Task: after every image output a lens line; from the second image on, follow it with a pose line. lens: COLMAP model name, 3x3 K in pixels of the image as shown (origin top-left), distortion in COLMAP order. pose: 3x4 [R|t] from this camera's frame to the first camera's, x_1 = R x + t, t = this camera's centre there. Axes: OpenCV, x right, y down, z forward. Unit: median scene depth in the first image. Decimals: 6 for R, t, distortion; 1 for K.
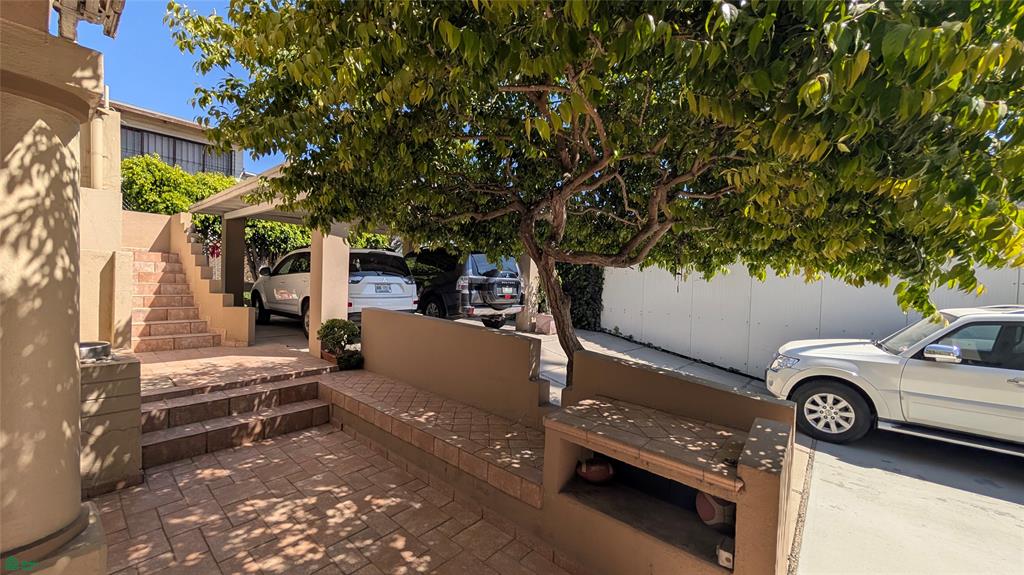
lens RADIAL K [[386.7, 0, 511.2], [0, 386.7, 290.0], [0, 0, 1]] dist [0.001998, 0.000202]
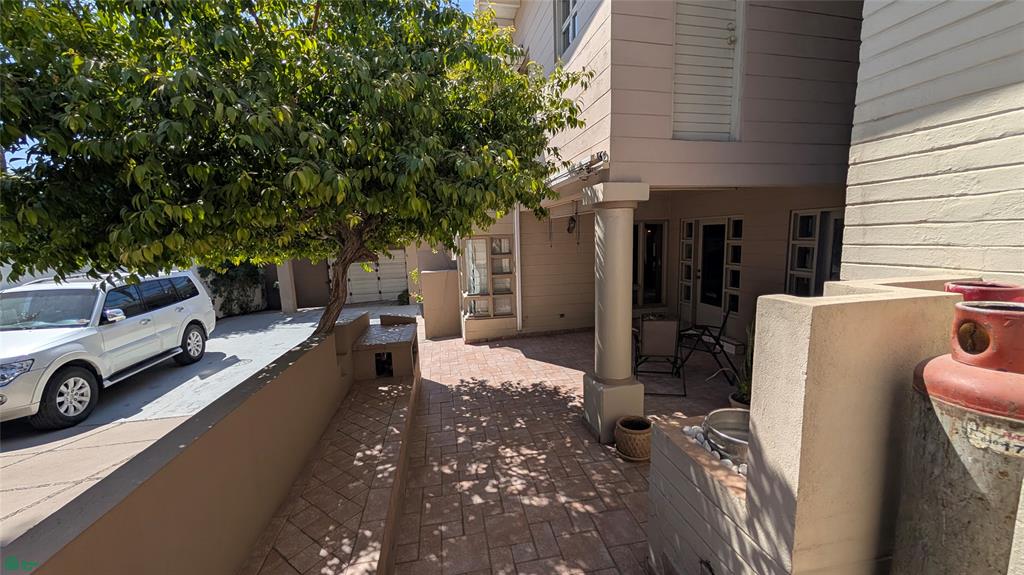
lens RADIAL K [[389.8, 0, 511.0], [0, 389.8, 288.4], [0, 0, 1]] dist [0.013994, -0.000044]
pose [[-0.785768, -0.101854, 0.610078, -0.802242], [0.009471, 0.984251, 0.176521, -0.159595], [-0.618449, 0.144483, -0.772428, 1.178081]]
